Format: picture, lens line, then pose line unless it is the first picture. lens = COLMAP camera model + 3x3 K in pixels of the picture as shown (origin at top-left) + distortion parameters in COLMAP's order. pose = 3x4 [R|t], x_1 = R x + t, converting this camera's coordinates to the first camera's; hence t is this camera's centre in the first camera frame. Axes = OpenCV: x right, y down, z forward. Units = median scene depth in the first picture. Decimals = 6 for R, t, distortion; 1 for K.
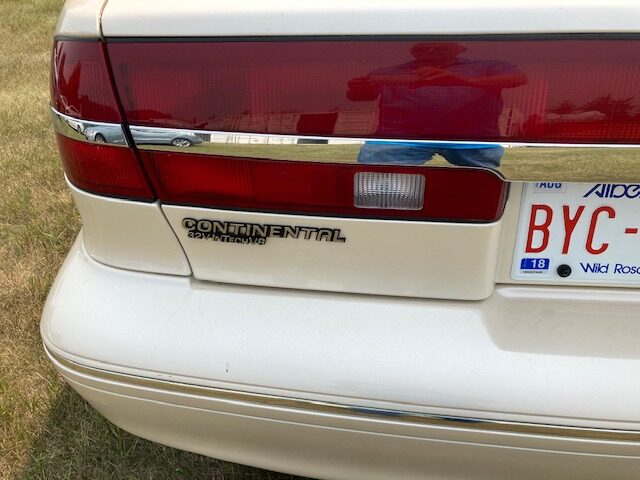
lens RADIAL K [[523.0, 0, 320.0], [0, 523.0, 240.0], [0, 0, 1]] dist [0.004587, 0.004487]
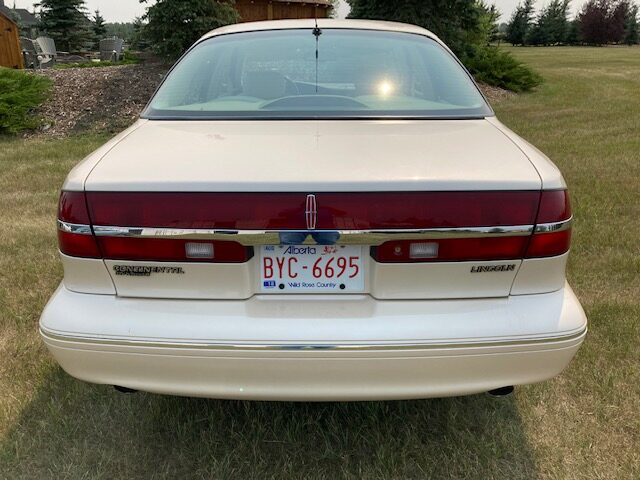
lens RADIAL K [[523.0, 0, 320.0], [0, 523.0, 240.0], [0, 0, 1]] dist [0.004587, 0.004487]
pose [[0.995774, -0.006731, 0.091591, 0.429426], [0.029133, 0.968953, -0.245522, 0.439379], [-0.087094, 0.247153, 0.965054, -1.318859]]
